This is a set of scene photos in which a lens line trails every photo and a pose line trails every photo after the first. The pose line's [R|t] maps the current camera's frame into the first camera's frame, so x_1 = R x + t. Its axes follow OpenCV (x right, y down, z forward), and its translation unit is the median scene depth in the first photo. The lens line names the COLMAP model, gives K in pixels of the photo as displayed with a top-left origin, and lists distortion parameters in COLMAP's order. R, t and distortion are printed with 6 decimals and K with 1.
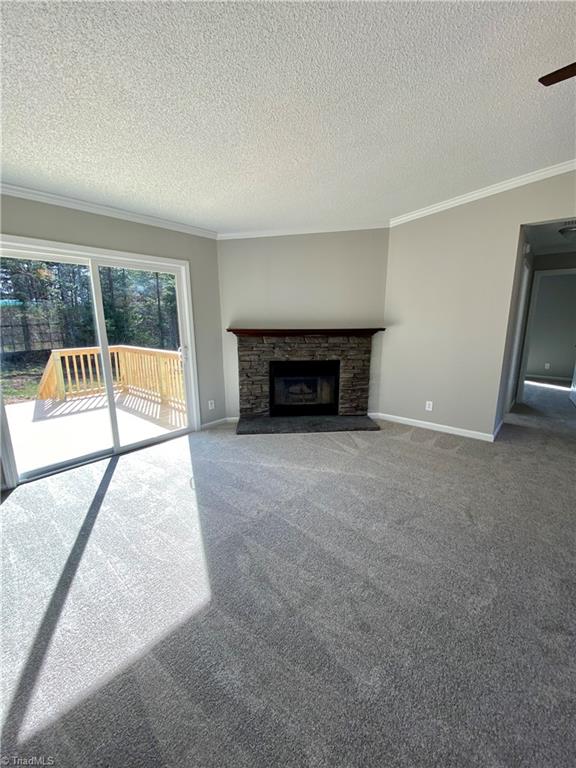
lens RADIAL K [[313.7, 0, 289.4], [0, 313.7, 384.8], [0, 0, 1]] dist [0.051854, -0.031551]
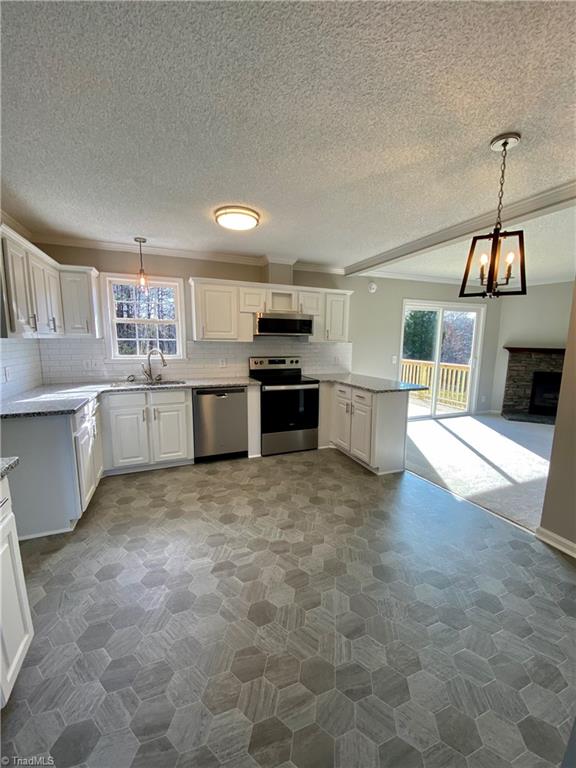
lens RADIAL K [[313.7, 0, 289.4], [0, 313.7, 384.8], [0, 0, 1]] dist [0.051854, -0.031551]
pose [[0.886017, 0.085324, -0.455735, -0.360549], [-0.108350, 0.993809, -0.024585, 0.126472], [0.450816, 0.071162, 0.889776, -0.674387]]
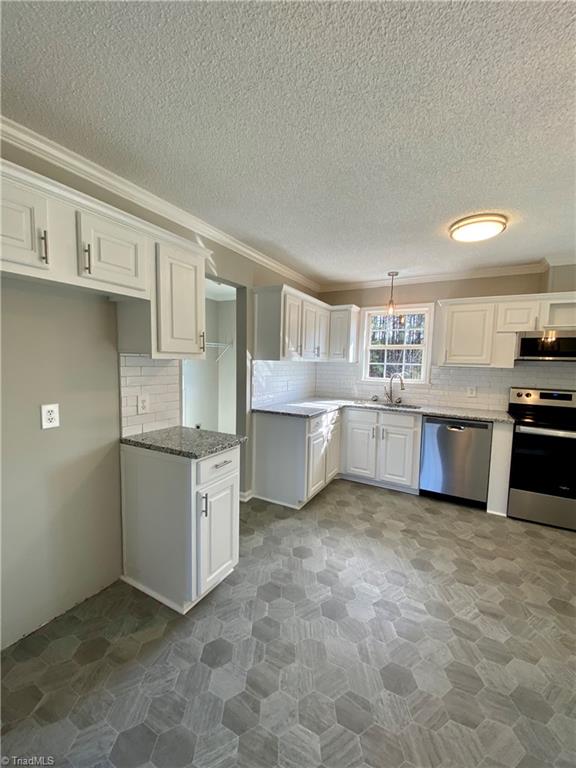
lens RADIAL K [[313.7, 0, 289.4], [0, 313.7, 384.8], [0, 0, 1]] dist [0.051854, -0.031551]
pose [[0.215139, 0.093329, -0.972114, -0.271125], [-0.217624, 0.974974, 0.045442, 0.106580], [0.952027, 0.201779, 0.230065, -0.568566]]
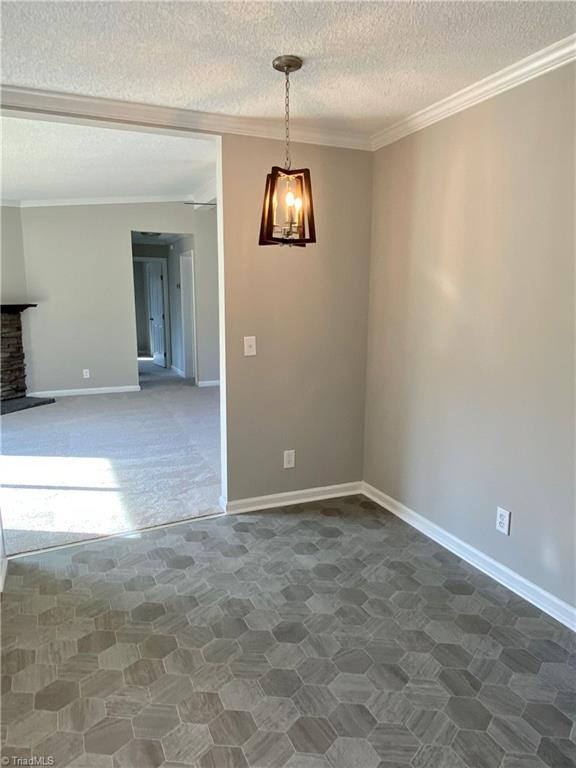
lens RADIAL K [[531.2, 0, 290.3], [0, 531.2, 386.6], [0, 0, 1]] dist [0.002716, -0.000741]
pose [[0.438216, -0.147331, 0.886713, -0.864927], [0.171809, 0.982017, 0.078258, 0.085230], [-0.882297, 0.118052, 0.455649, -0.455947]]
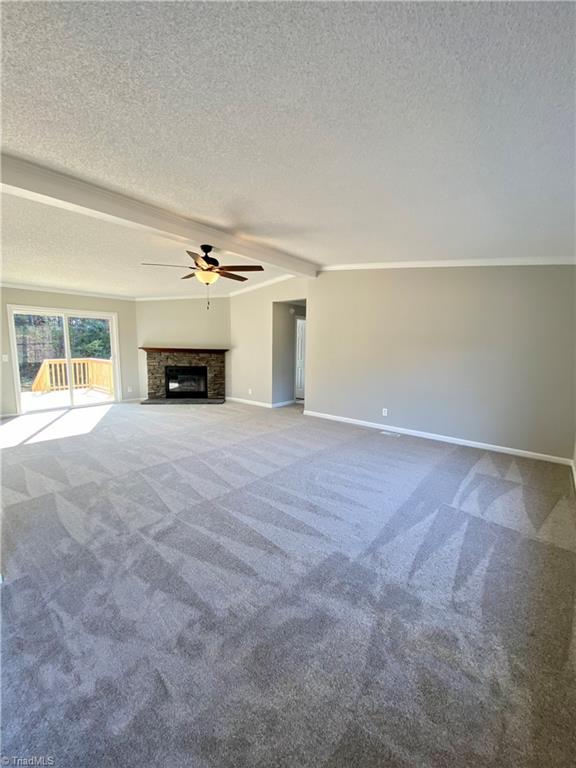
lens RADIAL K [[313.7, 0, 289.4], [0, 313.7, 384.8], [0, 0, 1]] dist [0.051854, -0.031551]
pose [[0.999731, 0.018102, 0.014474, 0.612978], [-0.016969, 0.997045, -0.074919, 0.153628], [-0.015788, 0.074653, 0.997085, -0.792697]]
